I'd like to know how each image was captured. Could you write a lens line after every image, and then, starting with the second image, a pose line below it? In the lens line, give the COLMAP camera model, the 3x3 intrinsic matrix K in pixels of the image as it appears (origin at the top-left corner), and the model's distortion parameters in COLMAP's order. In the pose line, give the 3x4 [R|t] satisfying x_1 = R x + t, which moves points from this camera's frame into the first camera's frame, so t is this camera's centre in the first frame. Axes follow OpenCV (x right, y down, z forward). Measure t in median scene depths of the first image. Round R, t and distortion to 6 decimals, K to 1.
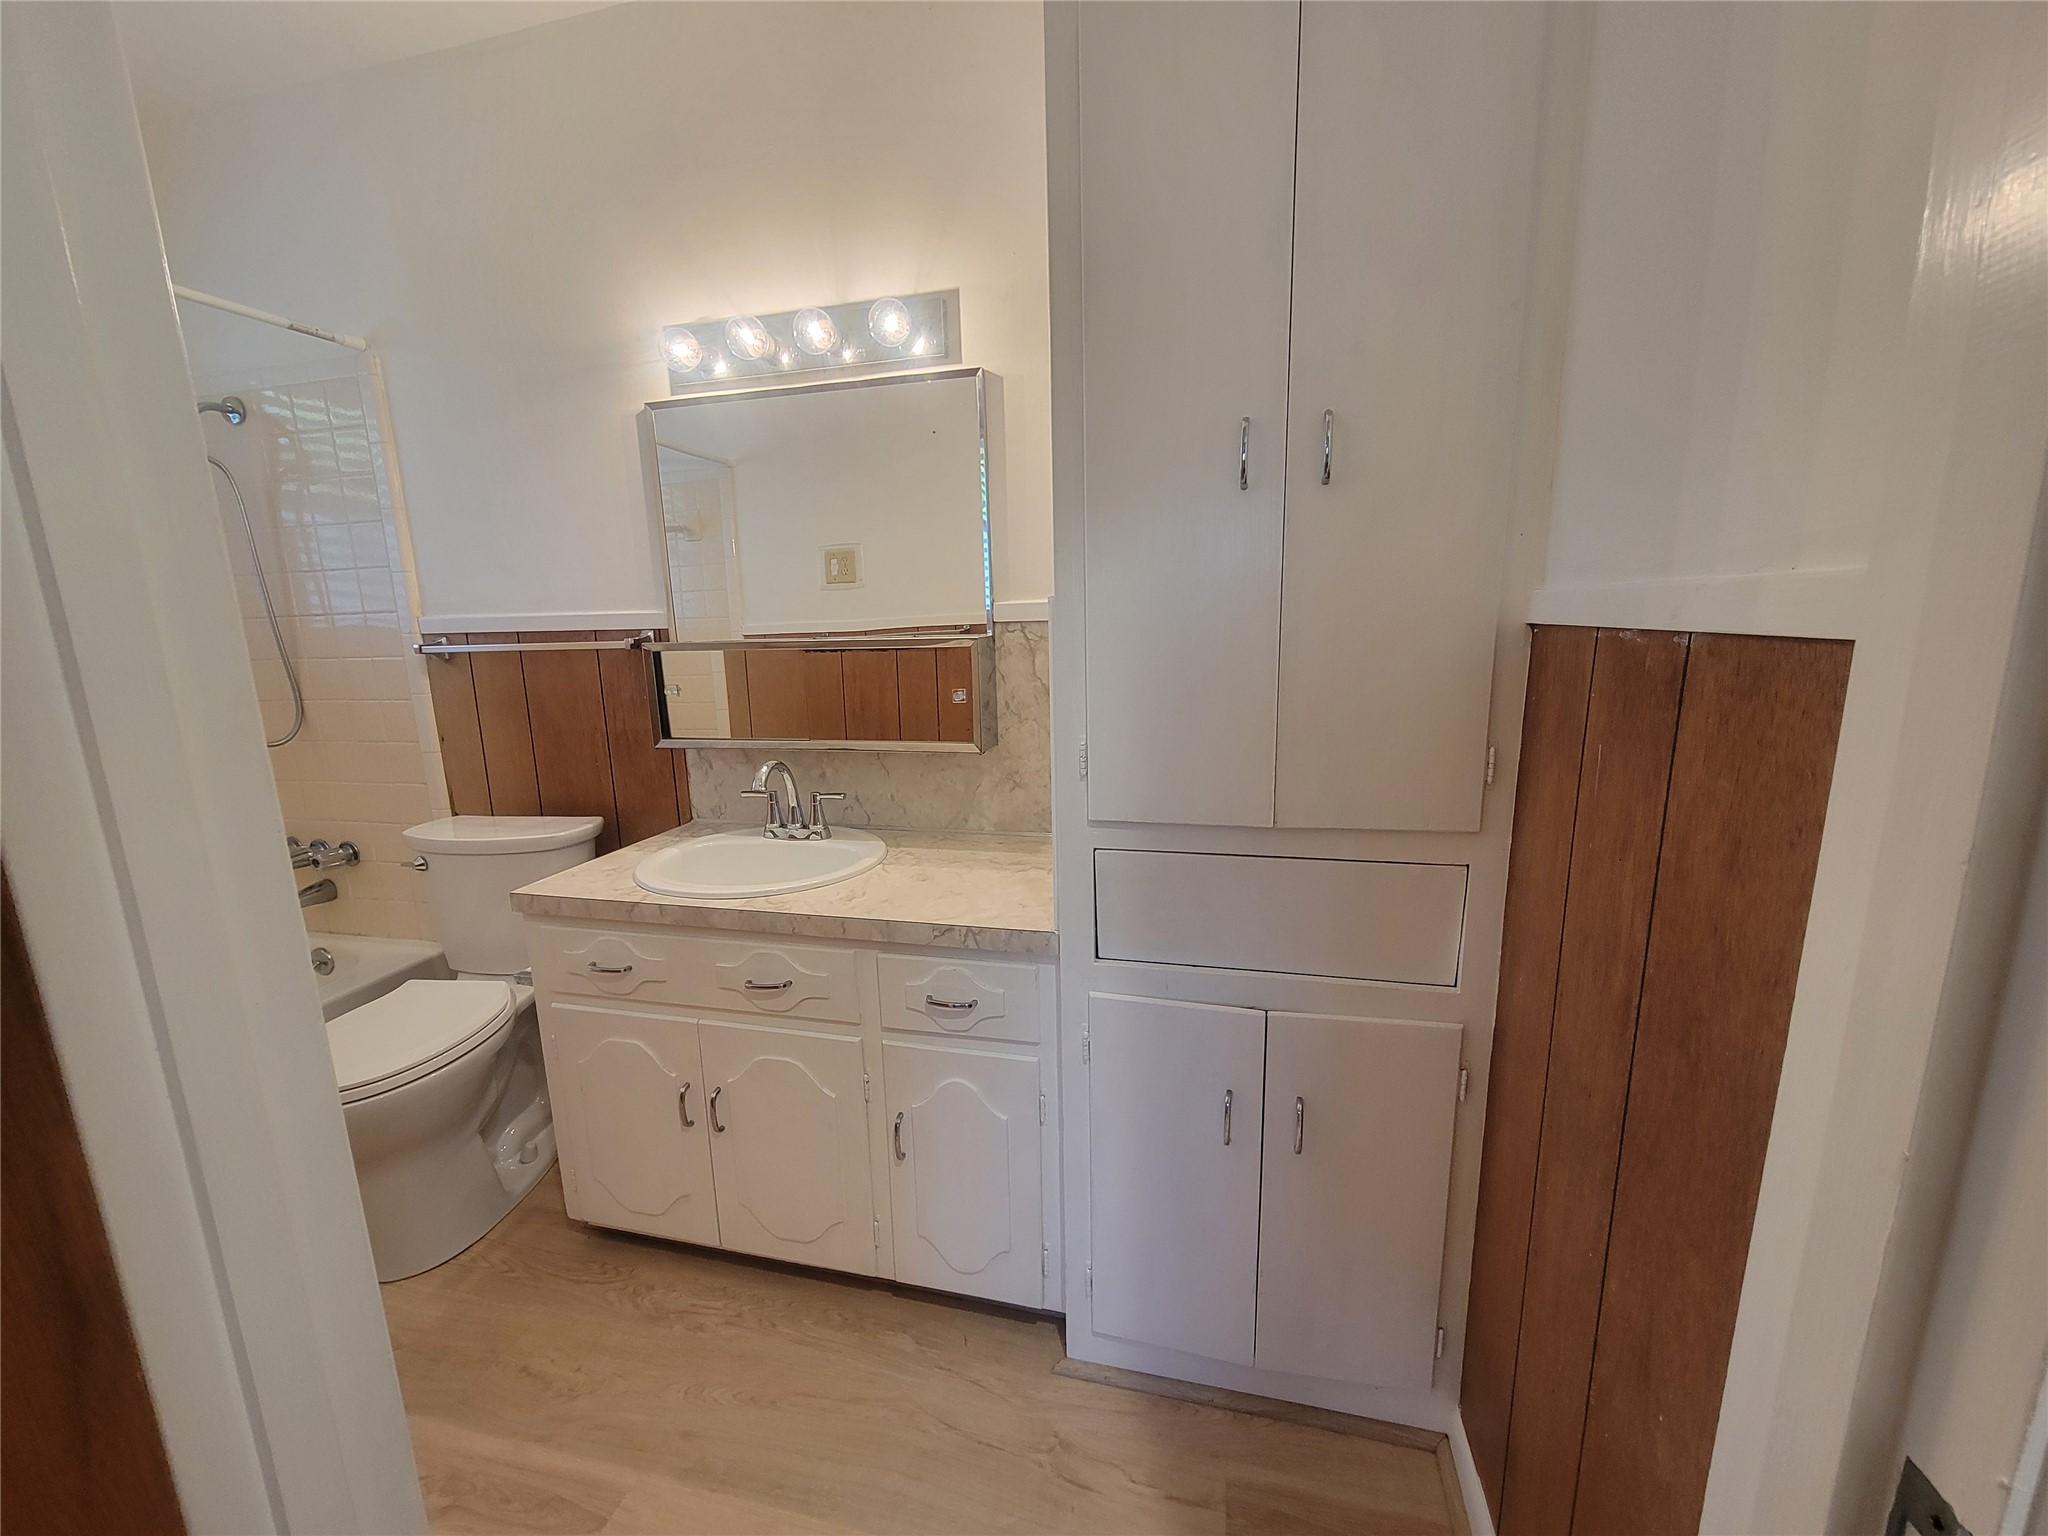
lens RADIAL K [[838.5, 0, 1013.1], [0, 838.5, 786.0], [0, 0, 1]] dist [0.009224, -0.006993]
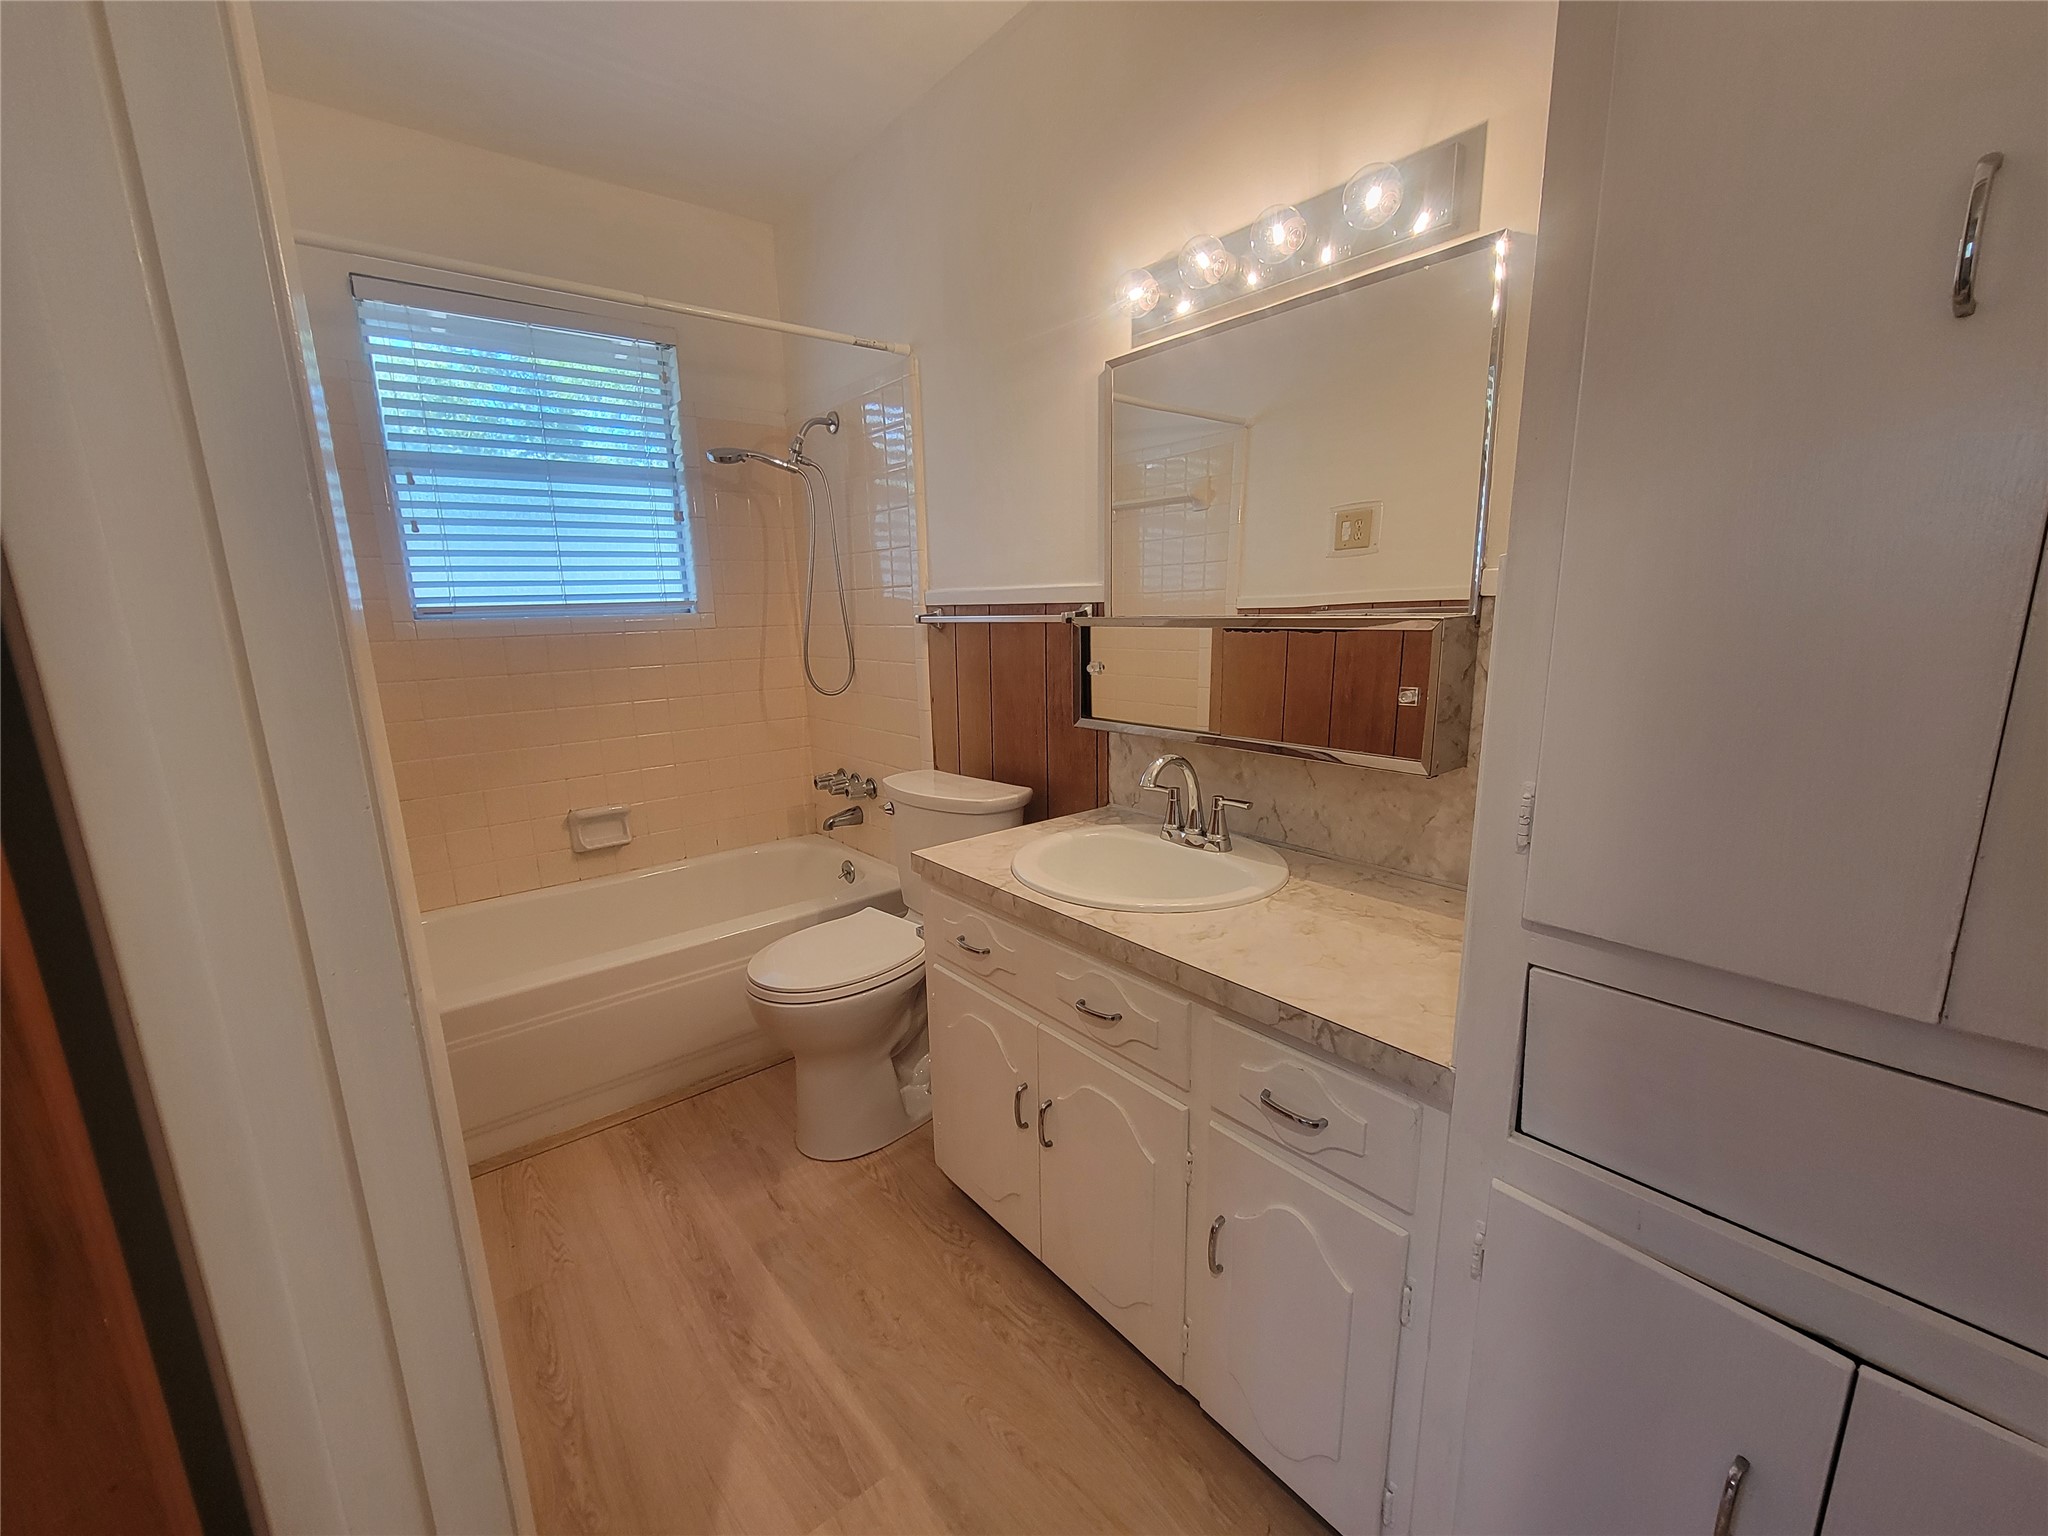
lens RADIAL K [[838.5, 0, 1013.1], [0, 838.5, 786.0], [0, 0, 1]] dist [0.009224, -0.006993]
pose [[0.804811, 0.133882, -0.578234, 0.089388], [-0.115566, 0.990929, 0.068586, -0.037257], [0.582171, 0.011626, 0.812983, 0.183717]]
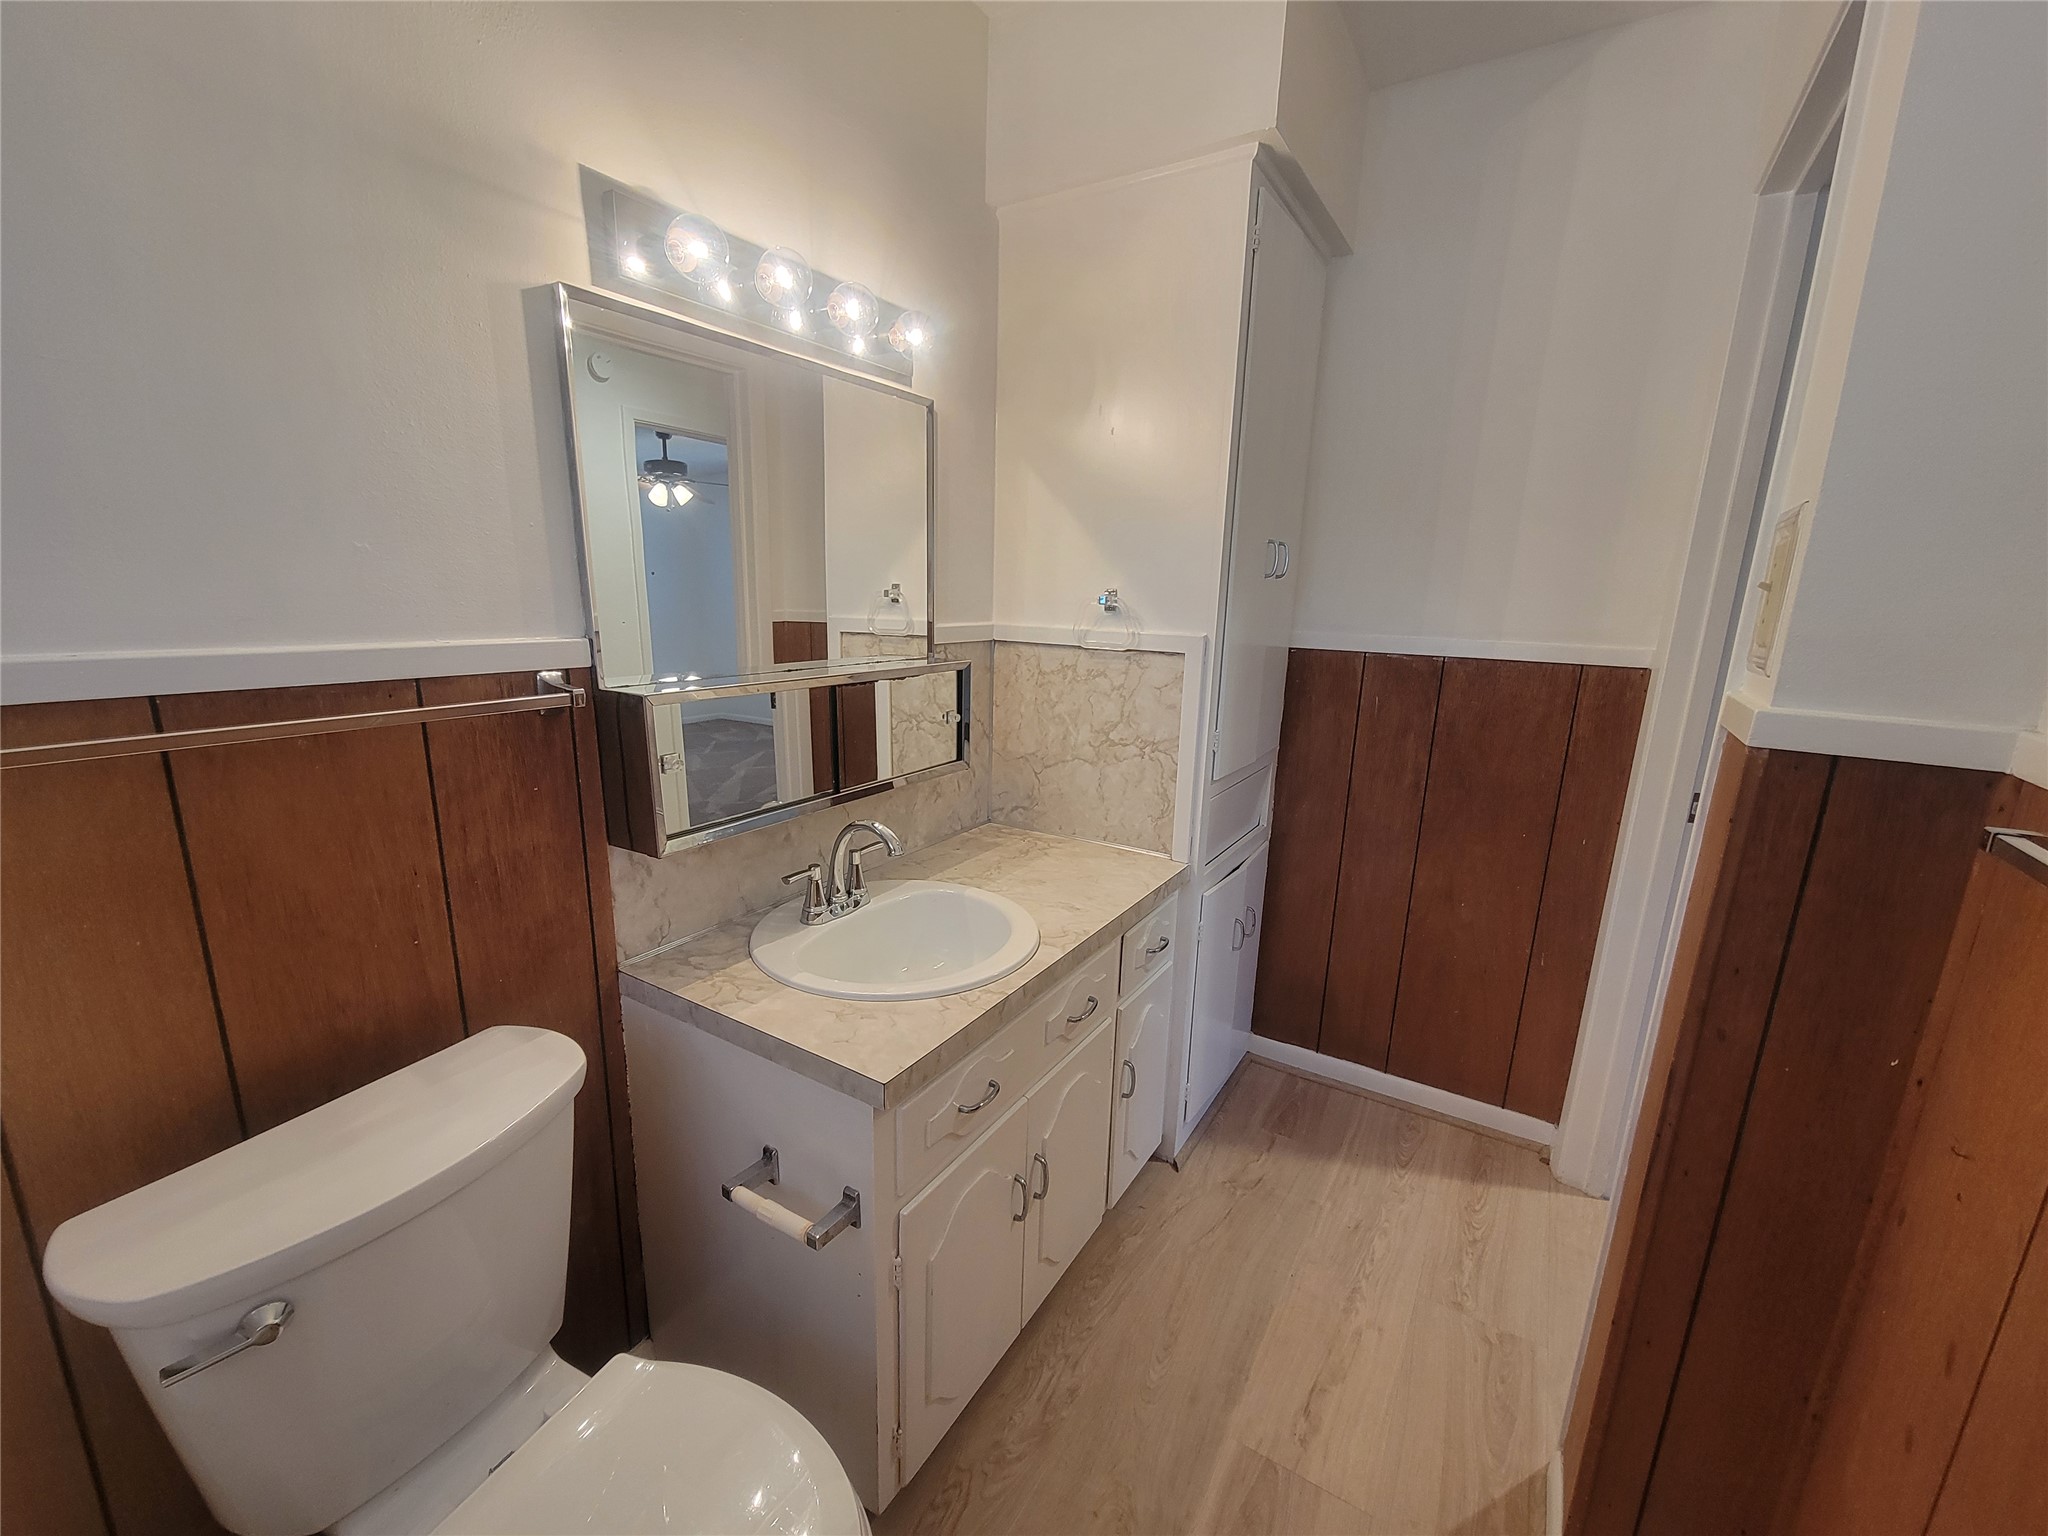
lens RADIAL K [[839.6, 0, 1014.5], [0, 839.6, 785.7], [0, 0, 1]] dist [0.000524, -0.000084]
pose [[0.299156, -0.189224, 0.935254, -0.974726], [0.158043, 0.976429, 0.147002, -0.156509], [-0.941025, 0.103834, 0.322009, 0.570764]]
